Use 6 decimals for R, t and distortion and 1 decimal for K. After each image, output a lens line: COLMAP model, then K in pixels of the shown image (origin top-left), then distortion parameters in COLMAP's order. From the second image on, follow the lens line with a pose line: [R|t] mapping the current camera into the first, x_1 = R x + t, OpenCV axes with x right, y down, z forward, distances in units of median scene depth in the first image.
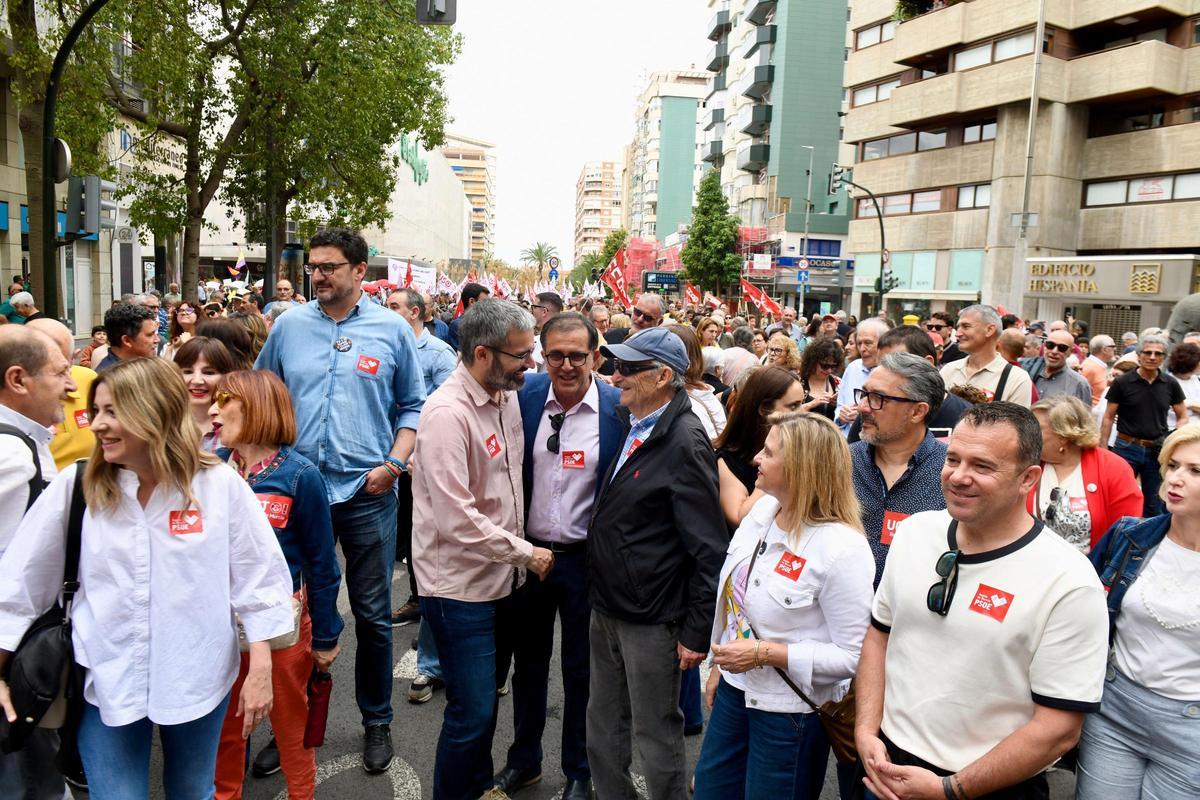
lens RADIAL K [[828.7, 0, 605.3], [0, 828.7, 405.6], [0, 0, 1]] dist [-0.047729, -0.001474]
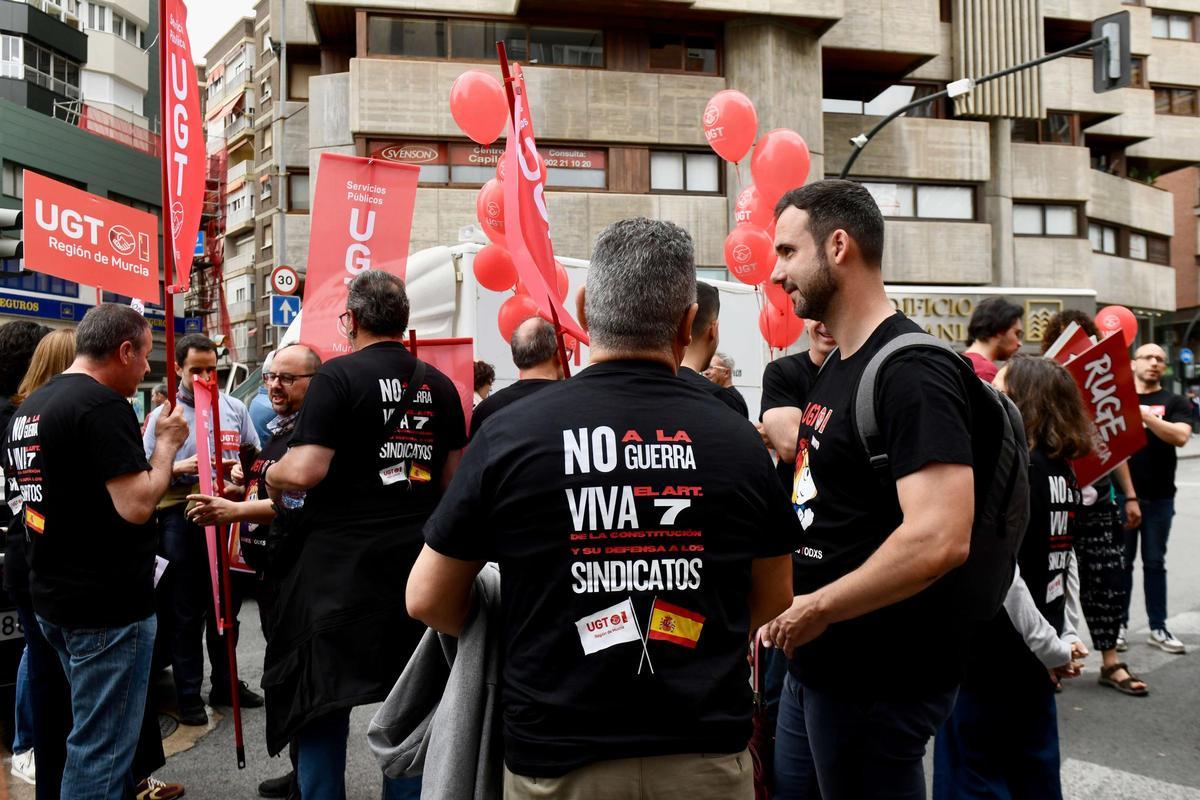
lens RADIAL K [[982.9, 0, 620.5], [0, 982.9, 404.7], [0, 0, 1]] dist [-0.055742, -0.001459]
pose [[0.247380, -0.043471, 0.967943, -0.176644], [0.149882, 0.988685, 0.006097, -0.105190], [-0.957256, 0.143569, 0.251096, 0.833553]]
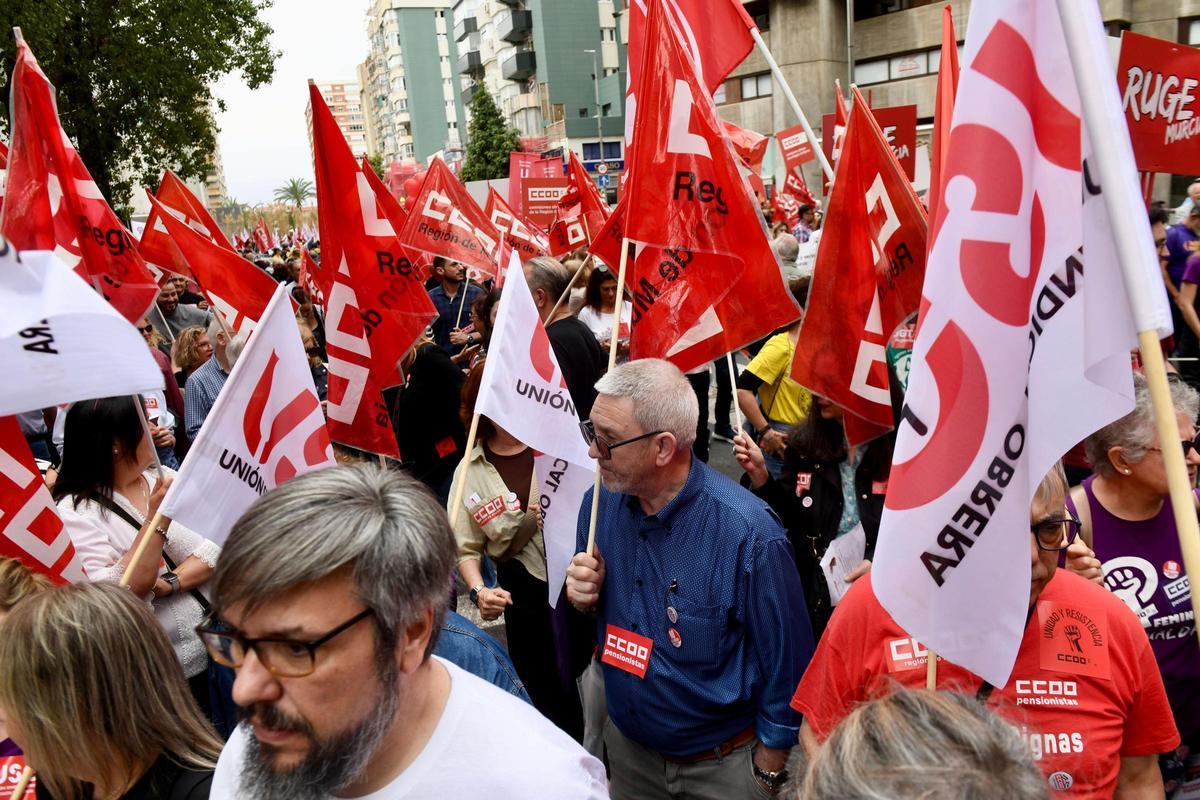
lens RADIAL K [[828.7, 0, 605.3], [0, 828.7, 405.6], [0, 0, 1]] dist [-0.047729, -0.001474]
pose [[0.947888, -0.185274, 0.259194, -0.085115], [0.158621, 0.979970, 0.120406, -0.006749], [-0.276311, -0.073017, 0.958291, -0.004032]]
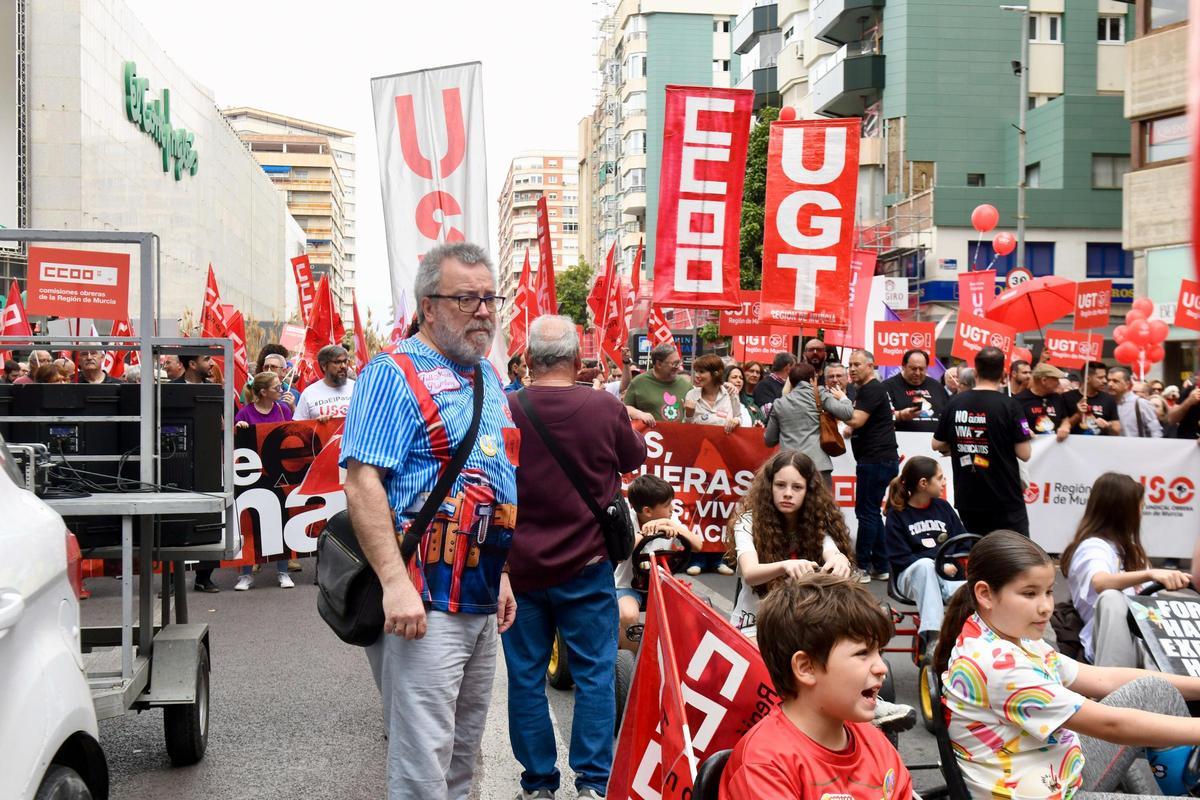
lens RADIAL K [[1399.7, 0, 600.0], [0, 1399.7, 400.0], [0, 0, 1]] dist [0.022929, 0.016118]
pose [[0.998846, -0.037410, 0.030135, 0.003434], [0.040922, 0.991199, -0.125896, -0.033275], [-0.025159, 0.126984, 0.991586, 0.339474]]
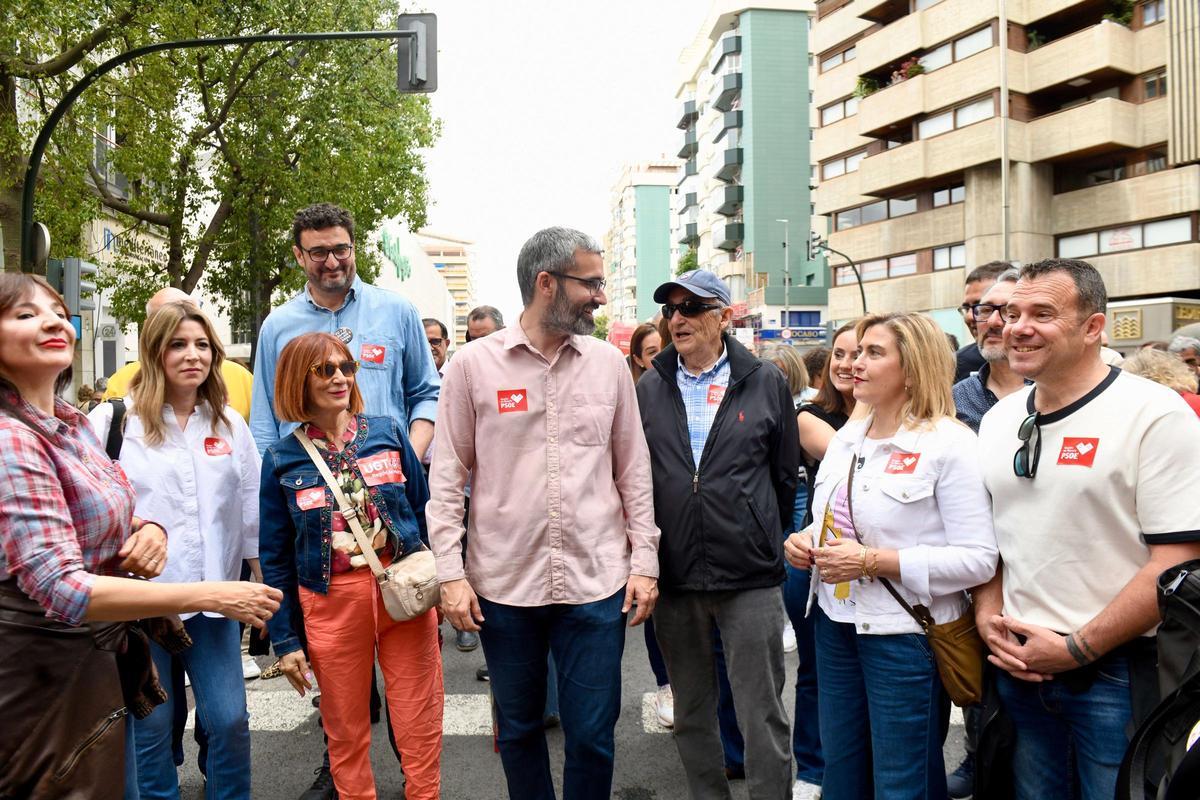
lens RADIAL K [[825.2, 0, 604.9], [0, 825.2, 402.7], [0, 0, 1]] dist [-0.047655, -0.002994]
pose [[0.998435, -0.053054, 0.017679, -0.004497], [0.054656, 0.992676, -0.107739, 0.009612], [-0.011833, 0.108537, 0.994022, 0.012111]]
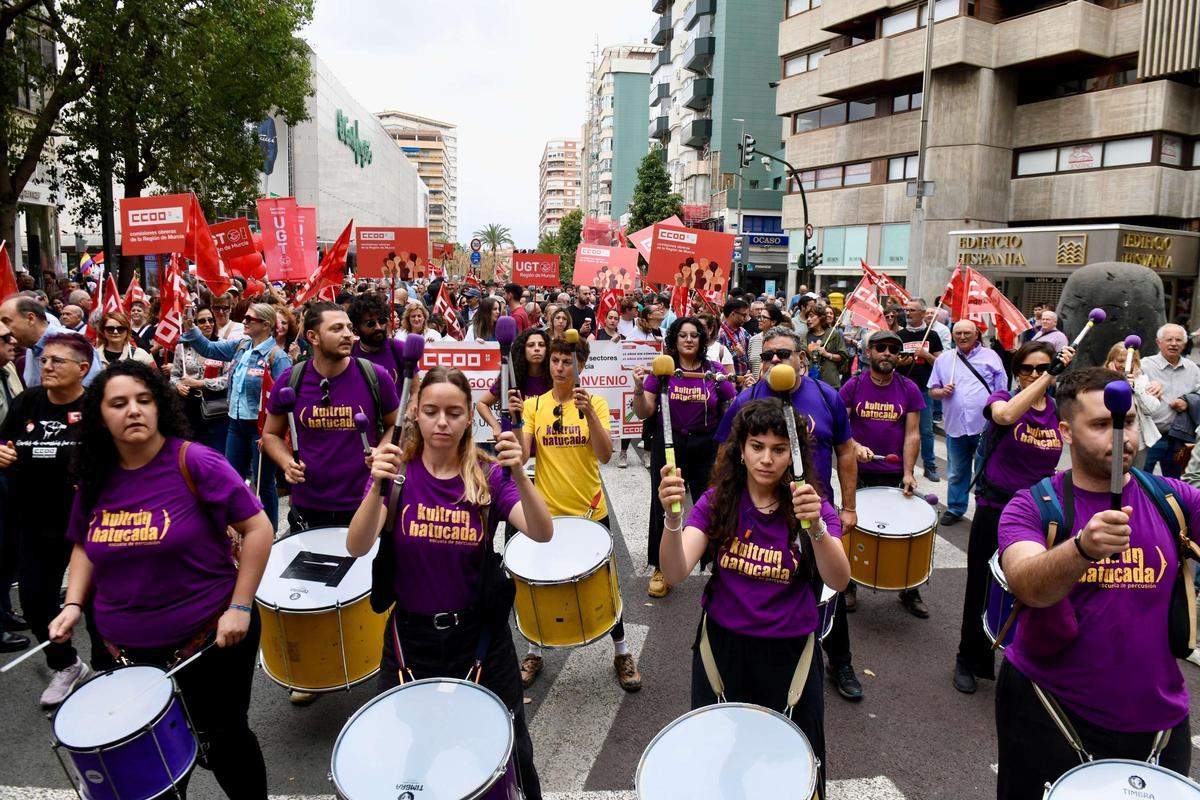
lens RADIAL K [[828.7, 0, 605.3], [0, 828.7, 405.6], [0, 0, 1]] dist [-0.047729, -0.001474]
pose [[0.999390, -0.021745, 0.027330, 0.061265], [0.021129, 0.999521, 0.022603, -0.004405], [-0.027809, -0.022012, 0.999371, 0.034124]]
